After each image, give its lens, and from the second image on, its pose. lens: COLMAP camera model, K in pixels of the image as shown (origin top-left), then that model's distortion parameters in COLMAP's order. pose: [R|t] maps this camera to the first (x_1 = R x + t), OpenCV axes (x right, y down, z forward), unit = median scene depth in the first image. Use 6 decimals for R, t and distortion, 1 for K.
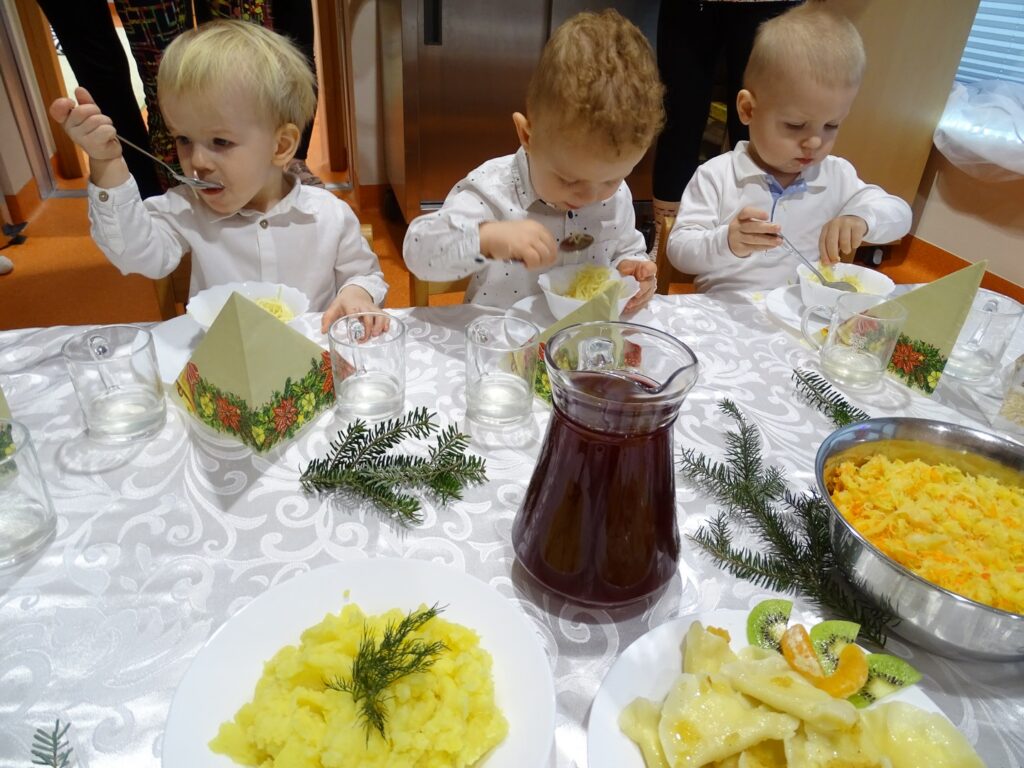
lens RADIAL K [[701.3, 0, 512.0], [0, 701.3, 384.0], [0, 0, 1]] dist [0.002303, -0.027713]
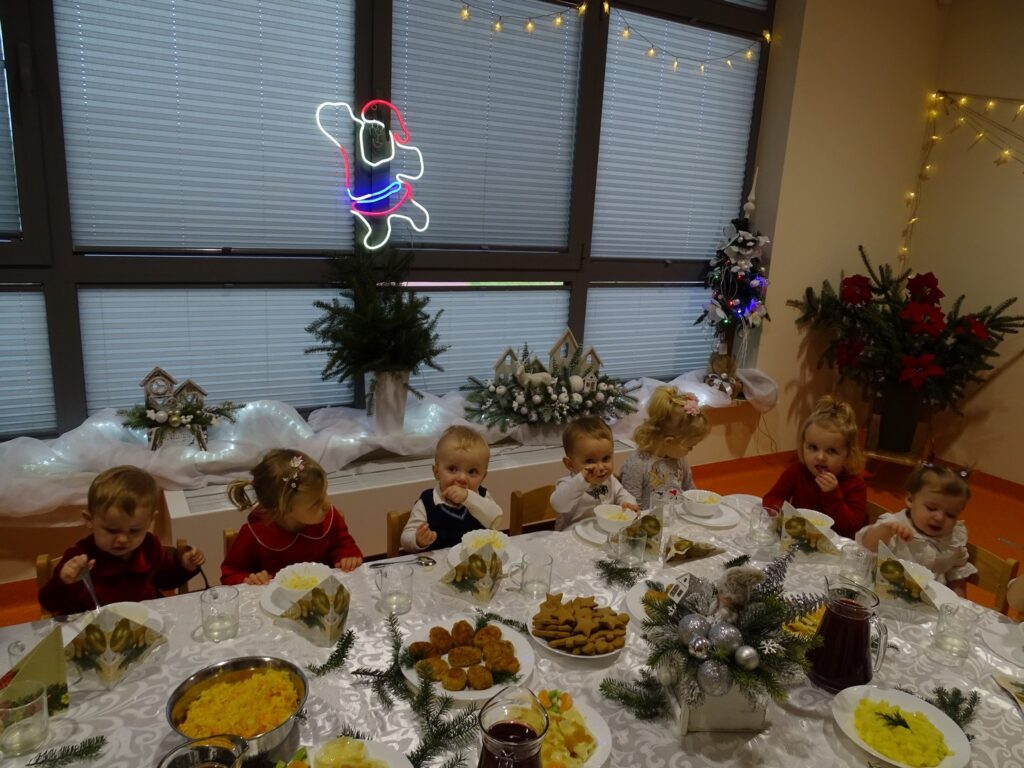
lens RADIAL K [[729.4, 0, 512.0], [0, 729.4, 384.0], [0, 0, 1]] dist [0.005543, 0.004641]
pose [[-0.255553, -0.279501, 0.925512, -1.111967], [0.464272, 0.804215, 0.371065, -0.823642], [-0.848024, 0.524516, -0.075755, -0.100821]]
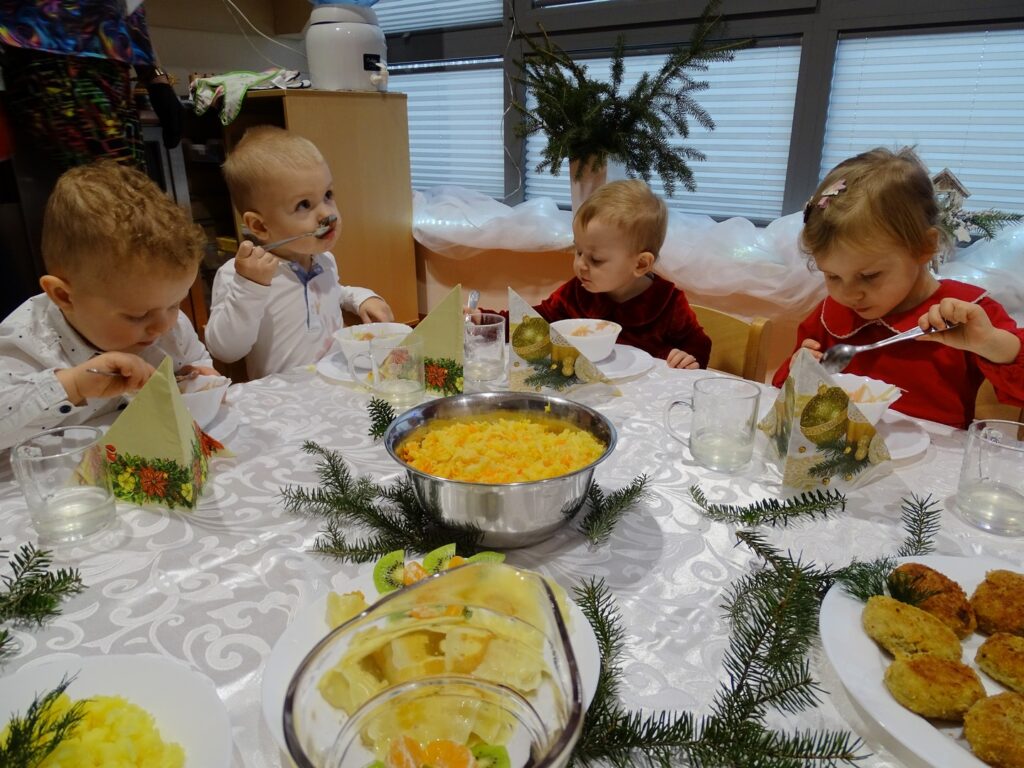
lens RADIAL K [[724.8, 0, 512.0], [0, 724.8, 384.0], [0, 0, 1]] dist [0.004773, 0.001199]
pose [[0.798150, -0.242668, 0.551425, -0.051178], [0.352963, 0.930107, -0.101574, 0.184441], [-0.488236, 0.275704, 0.828018, -0.151985]]
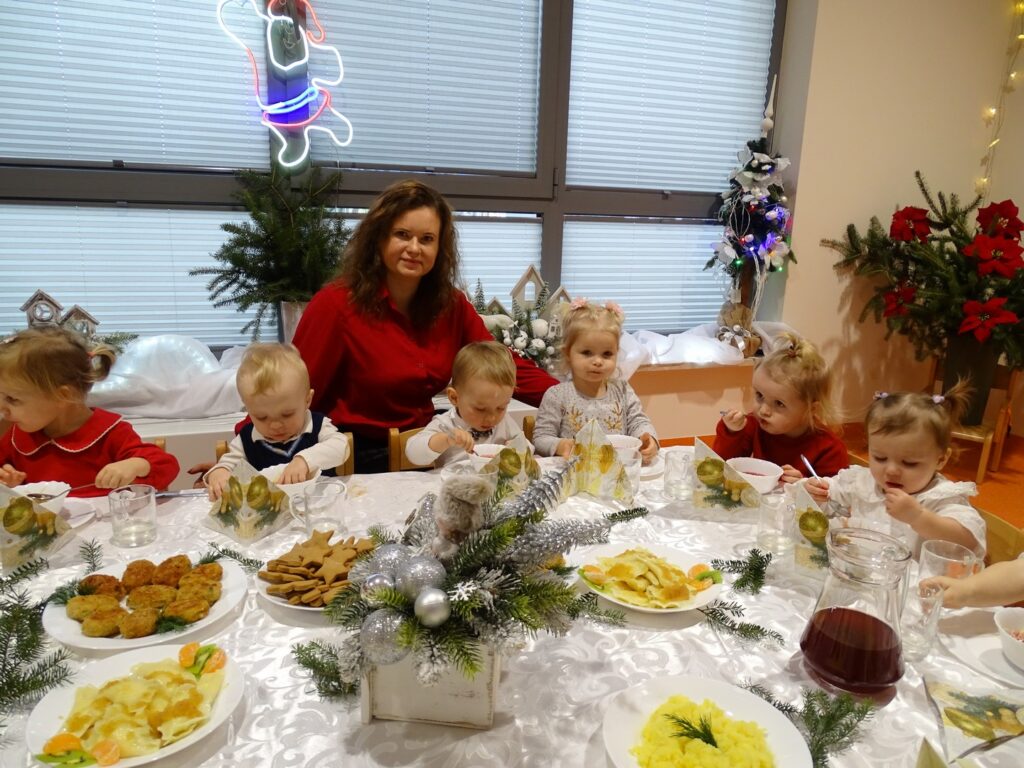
lens RADIAL K [[724.8, 0, 512.0], [0, 724.8, 384.0], [0, 0, 1]] dist [0.004773, 0.001199]
pose [[-0.098235, -0.272148, 0.957228, -0.782968], [0.506139, 0.814519, 0.283517, 0.130295], [-0.856839, 0.512342, 0.057730, -0.739980]]
